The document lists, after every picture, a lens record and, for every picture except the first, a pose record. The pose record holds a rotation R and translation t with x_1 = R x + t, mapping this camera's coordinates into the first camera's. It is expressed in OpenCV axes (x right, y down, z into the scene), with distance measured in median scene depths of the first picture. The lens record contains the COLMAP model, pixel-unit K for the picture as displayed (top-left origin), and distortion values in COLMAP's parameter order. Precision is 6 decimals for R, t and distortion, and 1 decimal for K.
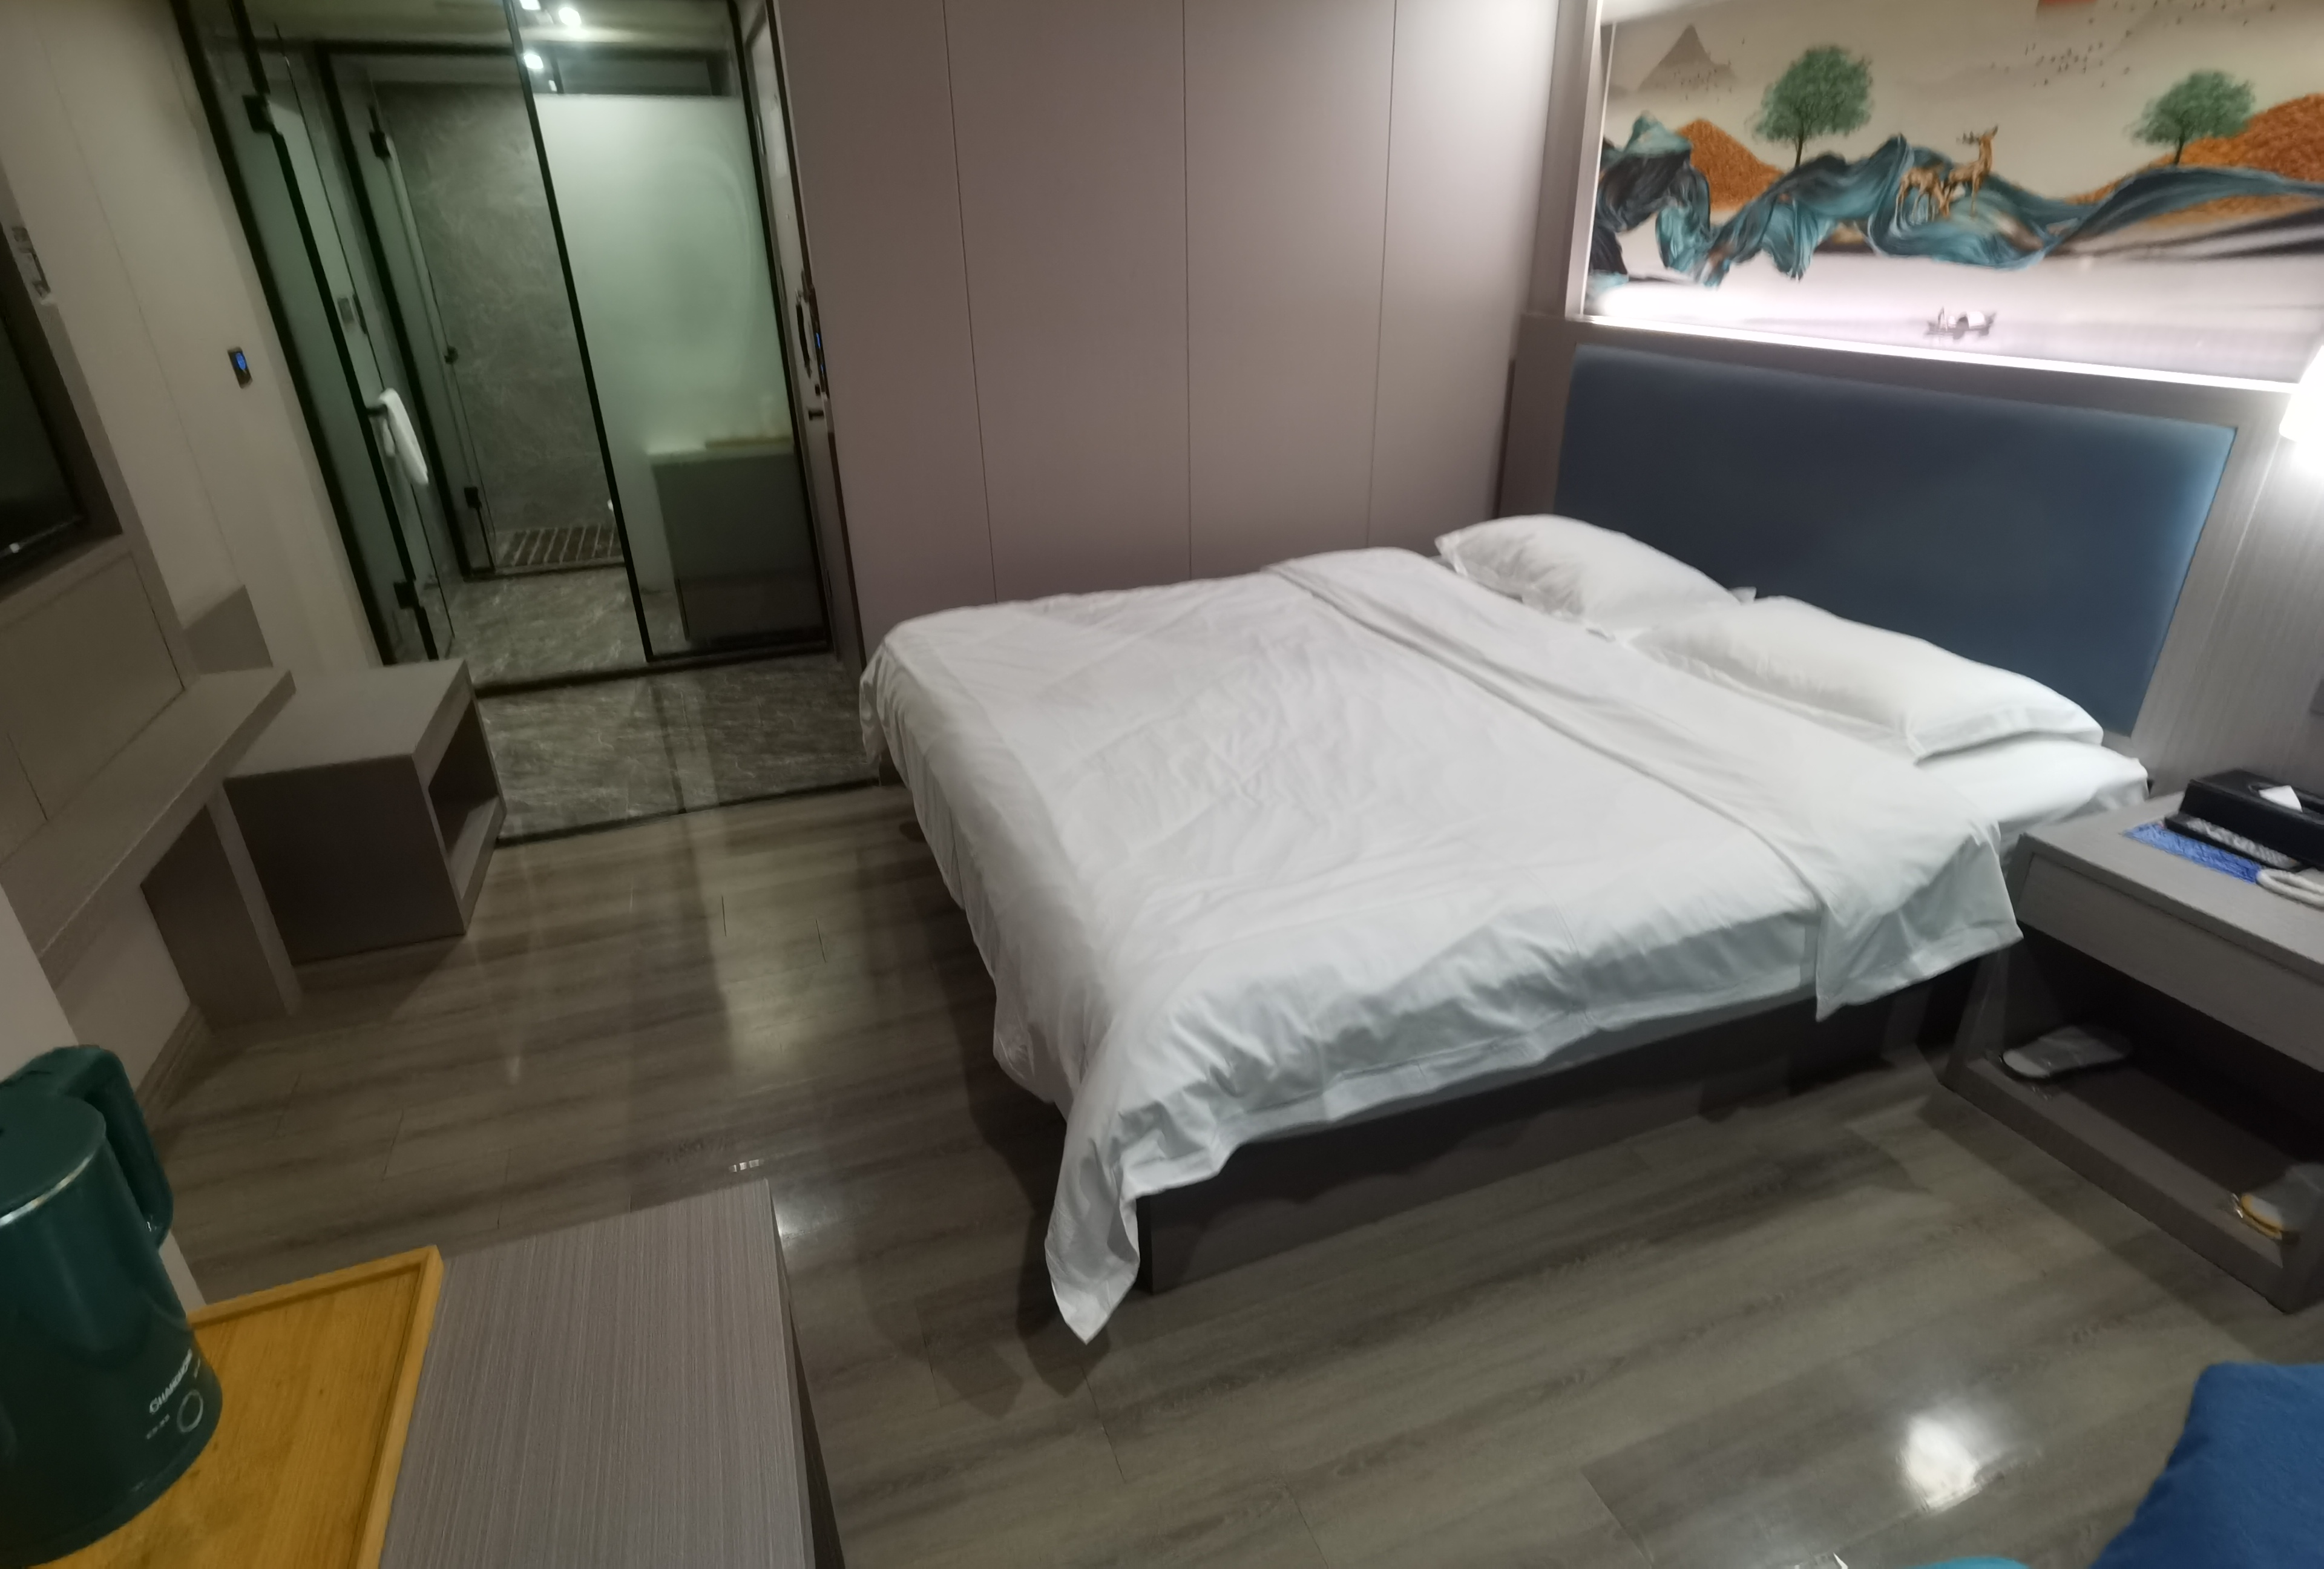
lens RADIAL K [[1191.7, 0, 1153.1], [0, 1191.7, 775.6], [0, 0, 1]] dist [-0.001551, 0.008344]
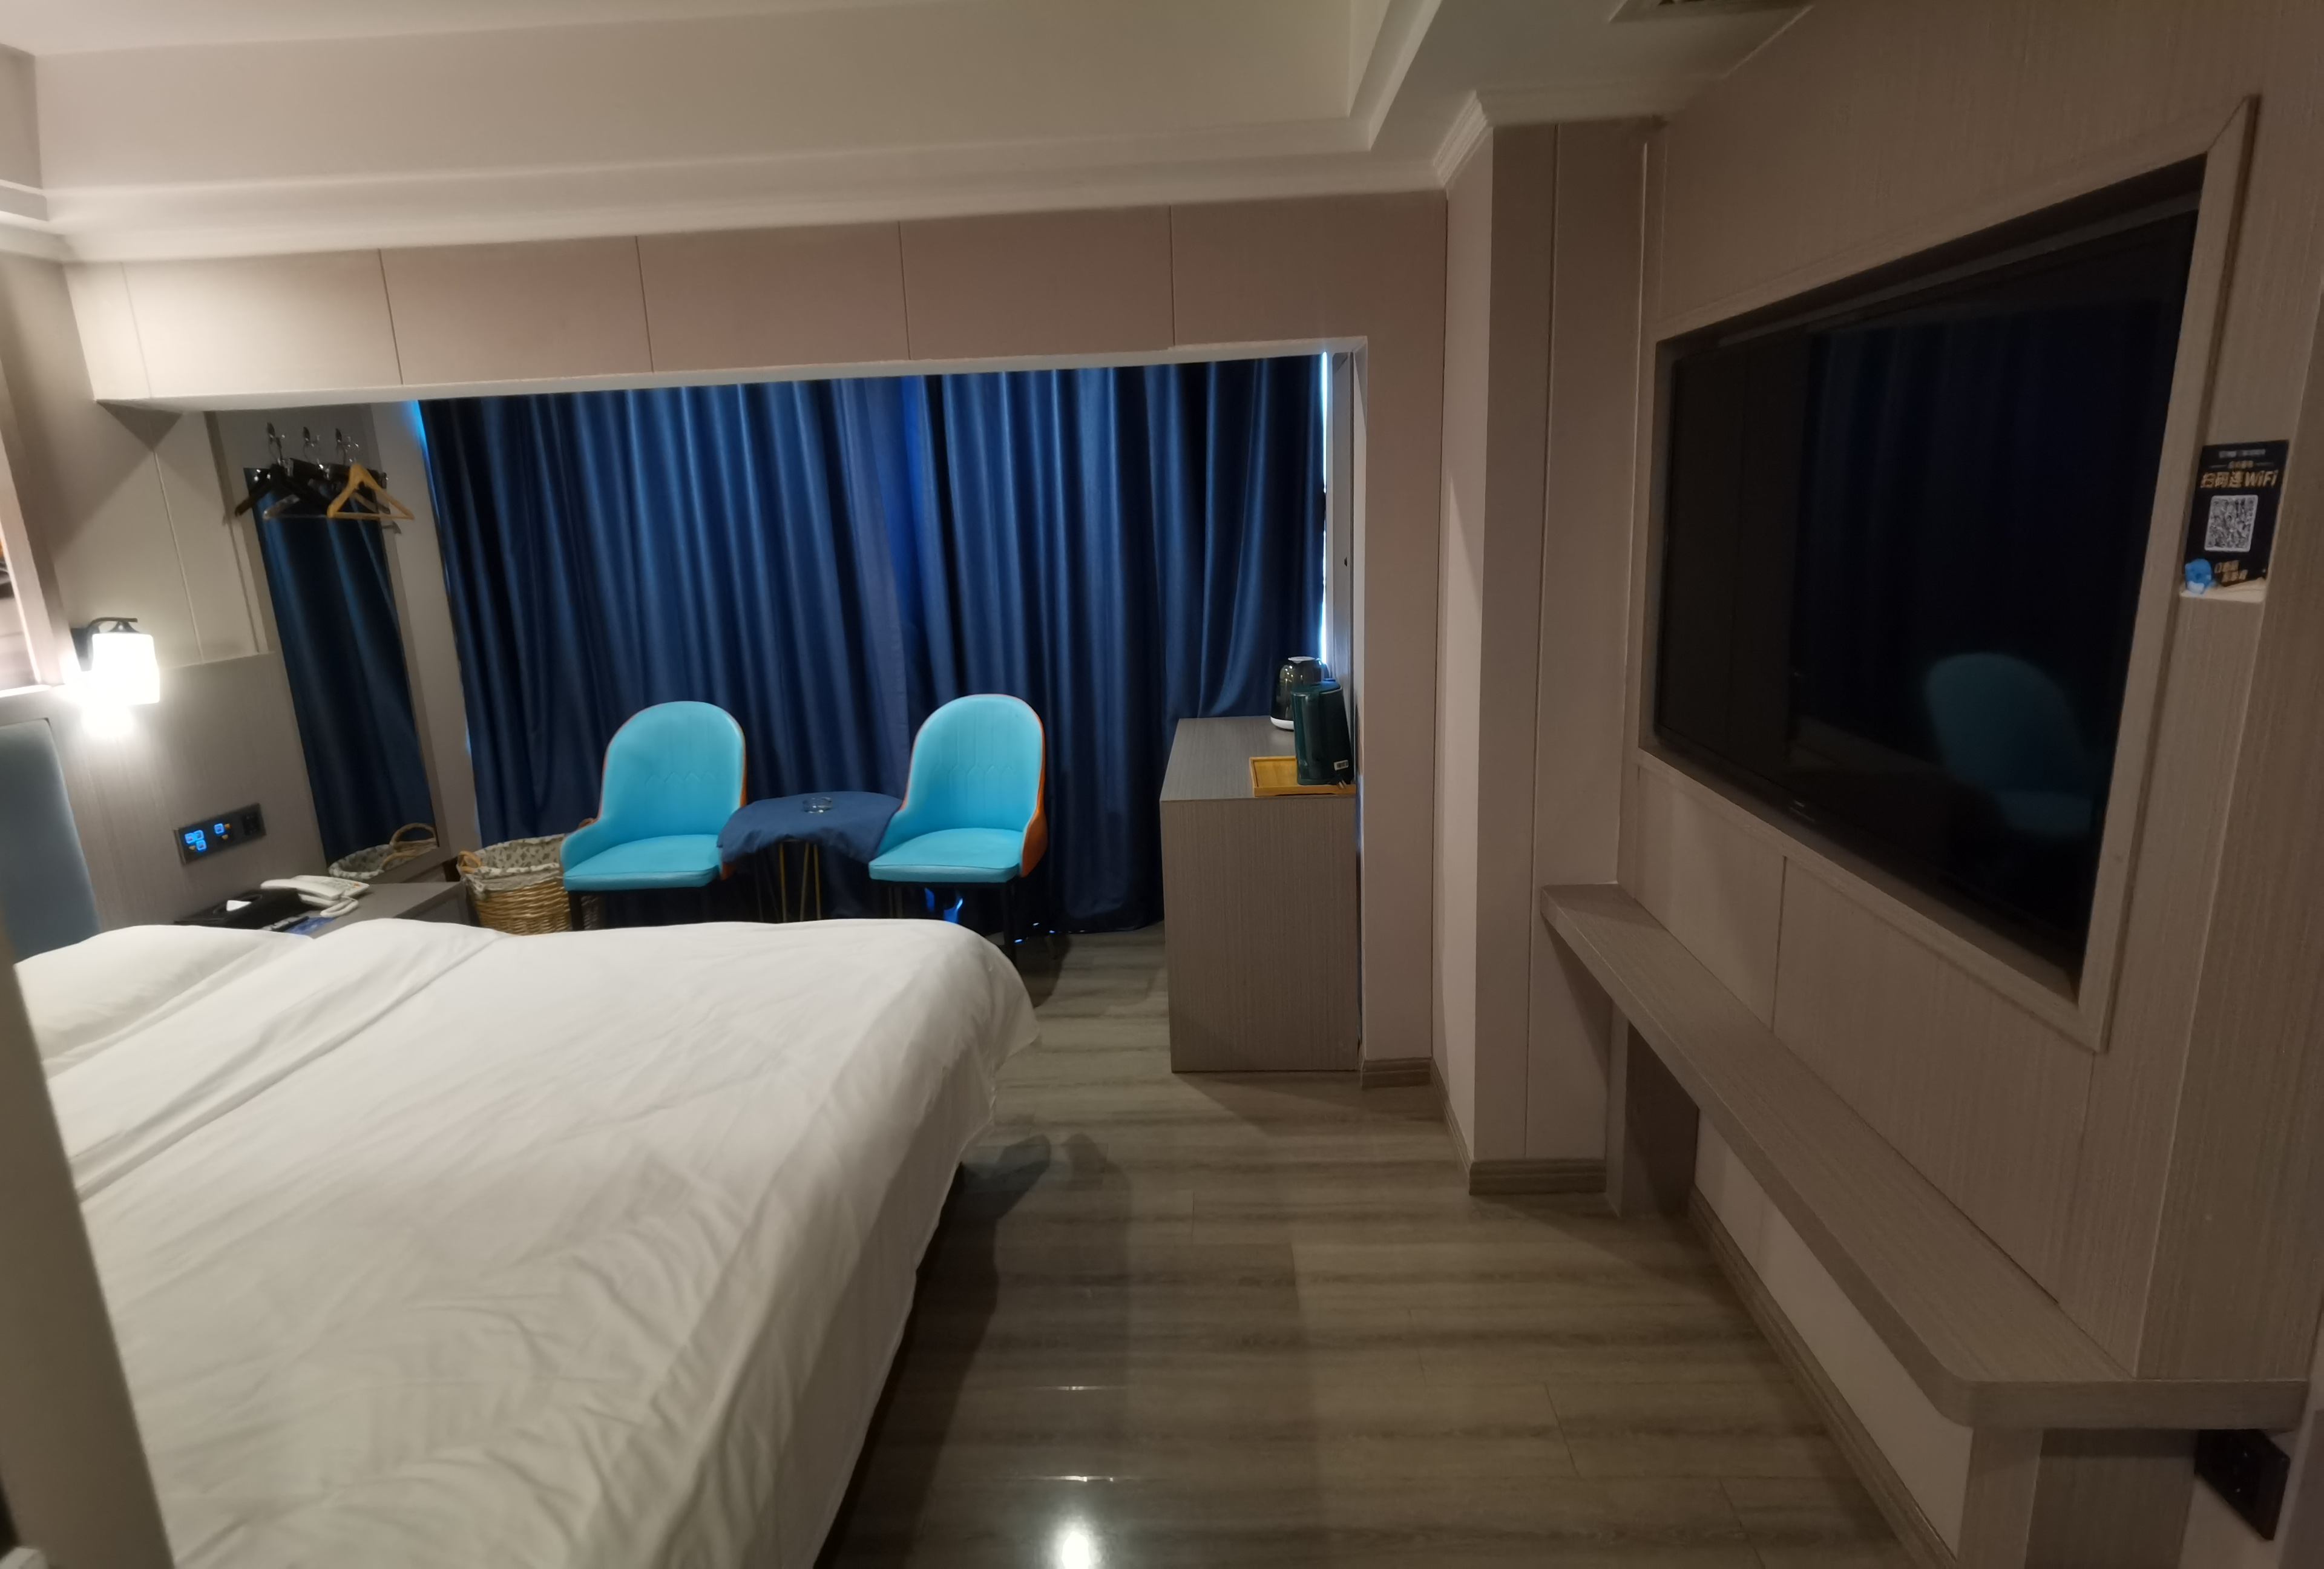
lens RADIAL K [[1191.7, 0, 1166.6], [0, 1191.7, 779.2], [0, 0, 1]] dist [-0.001551, 0.008344]
pose [[-0.921621, -0.028671, 0.387030, -0.643956], [0.220853, 0.781291, 0.583788, -0.619310], [-0.319121, 0.623508, -0.713723, 1.328903]]
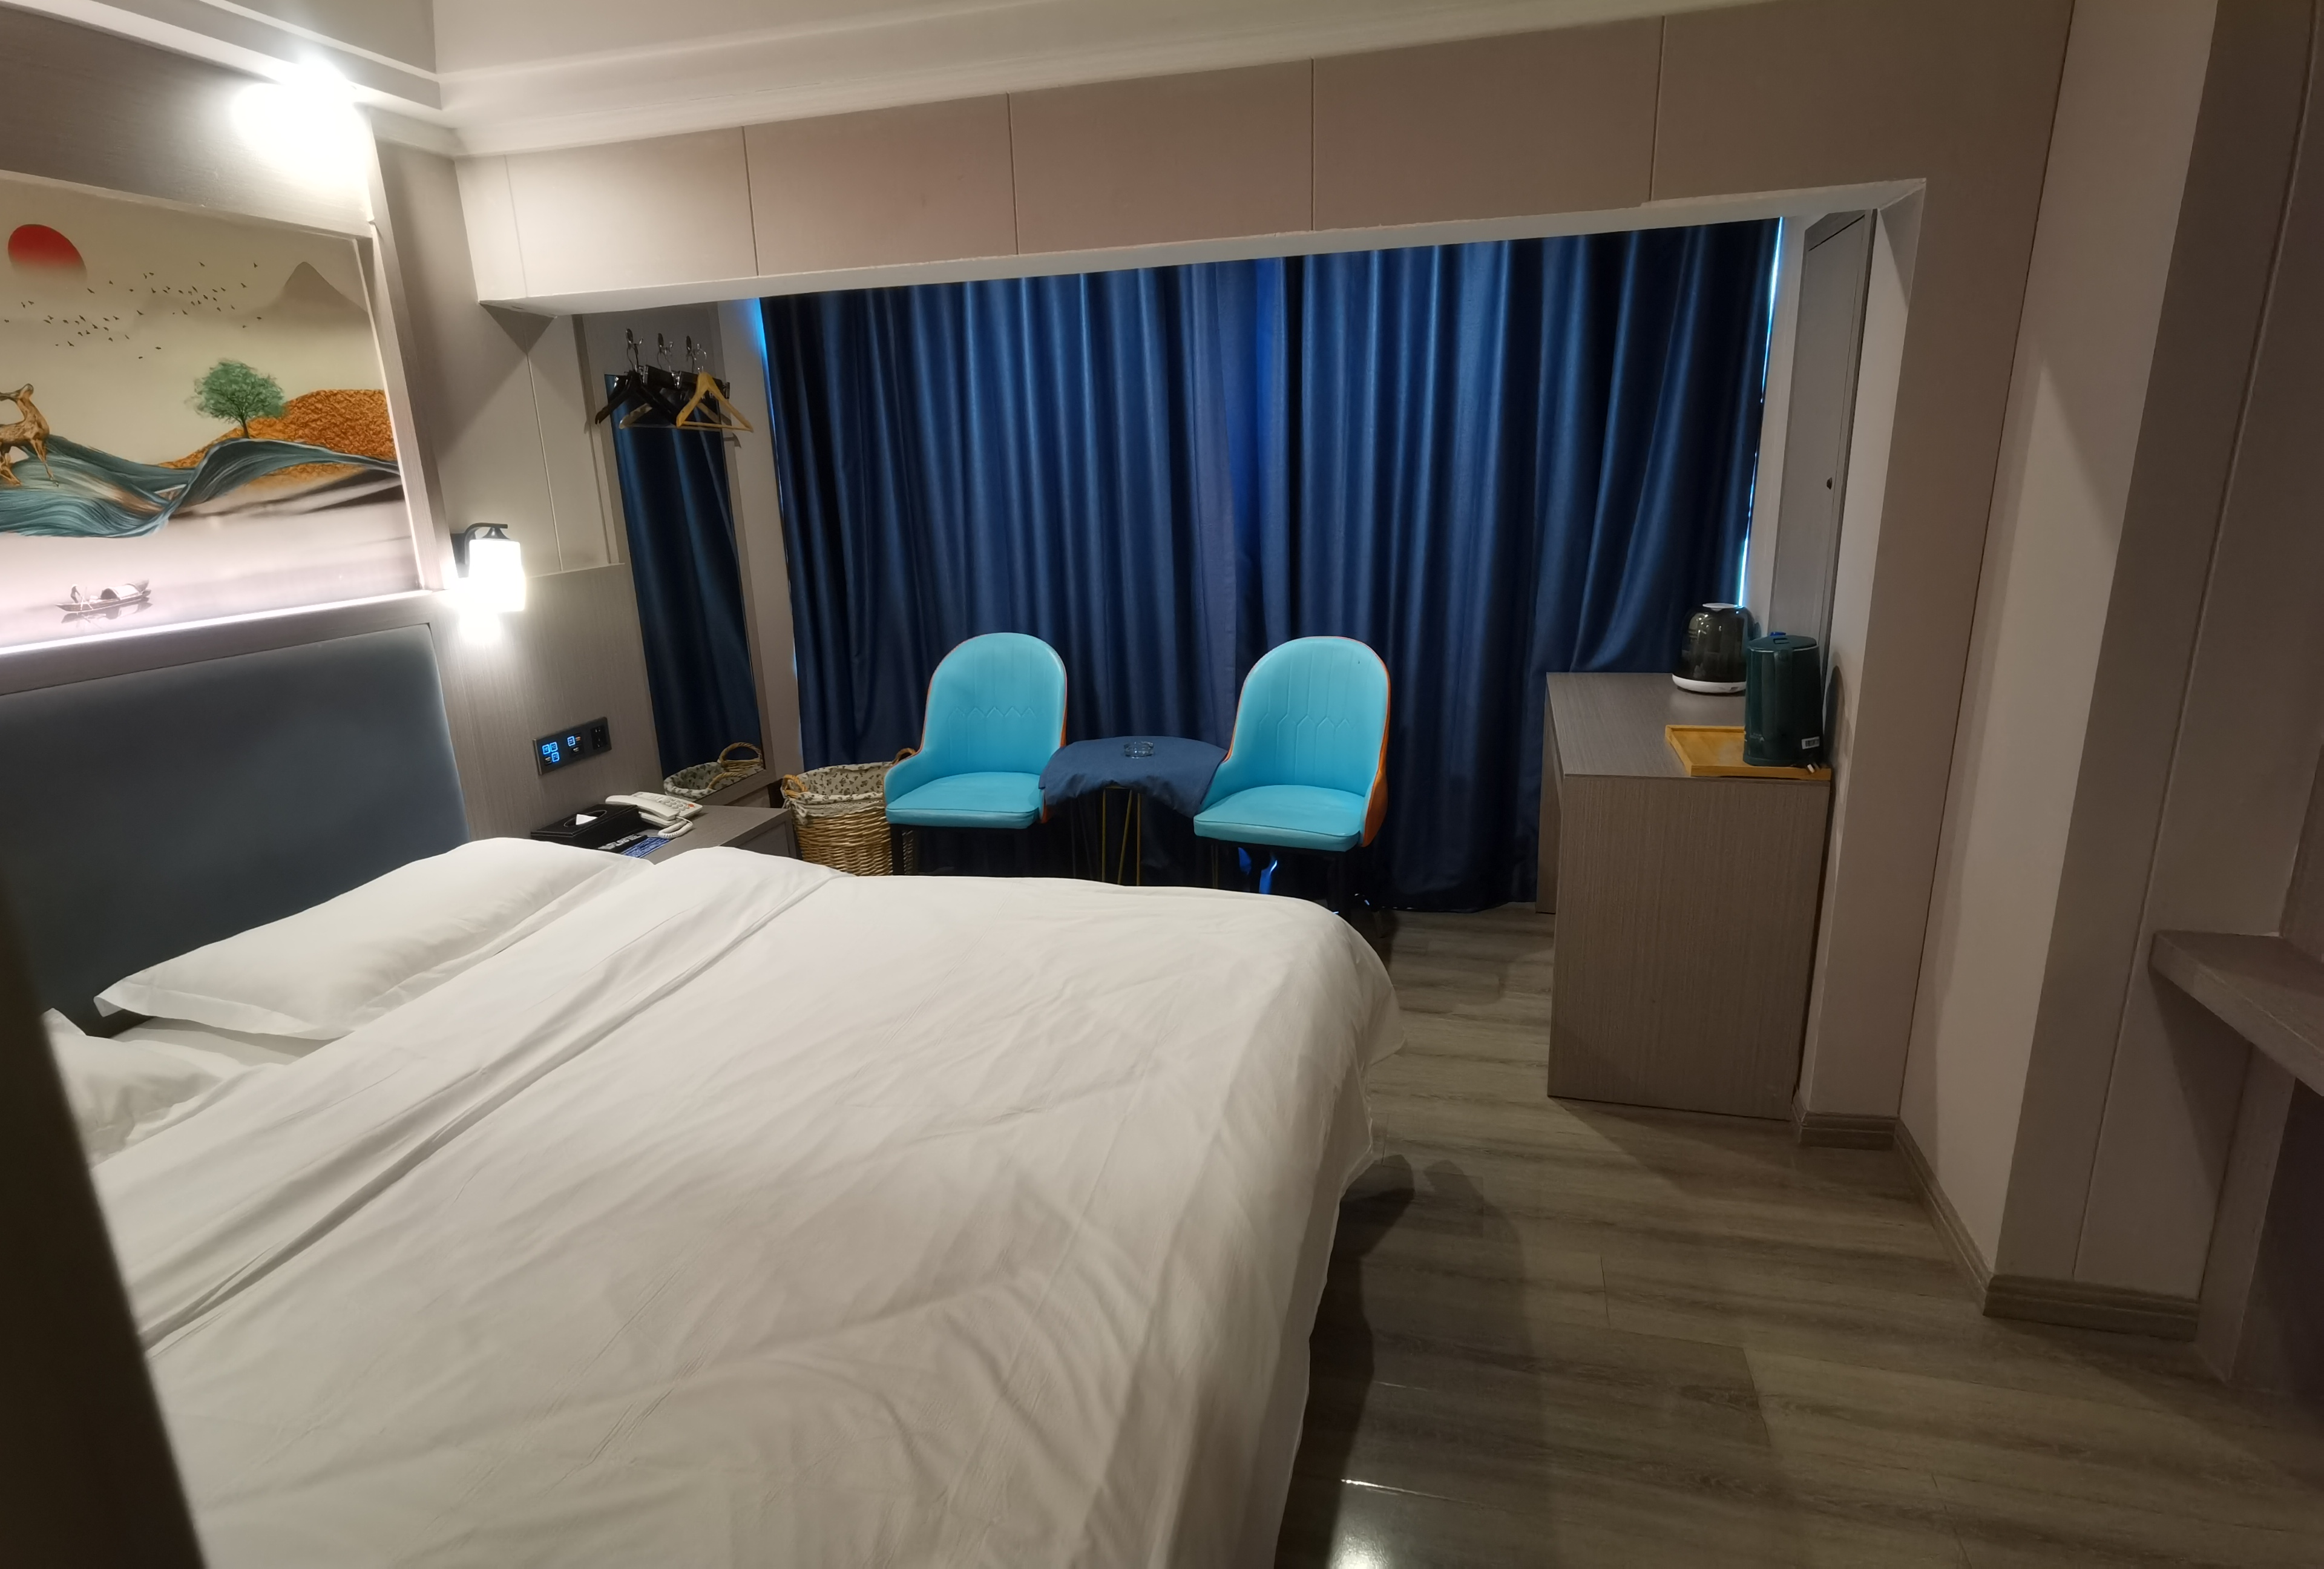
lens RADIAL K [[1191.7, 0, 1164.9], [0, 1191.7, 784.5], [0, 0, 1]] dist [-0.001551, 0.008344]
pose [[-0.818899, -0.105864, 0.564090, -0.446852], [0.291991, 0.769297, 0.568263, -0.553722], [-0.494111, 0.630059, -0.599066, 1.248266]]
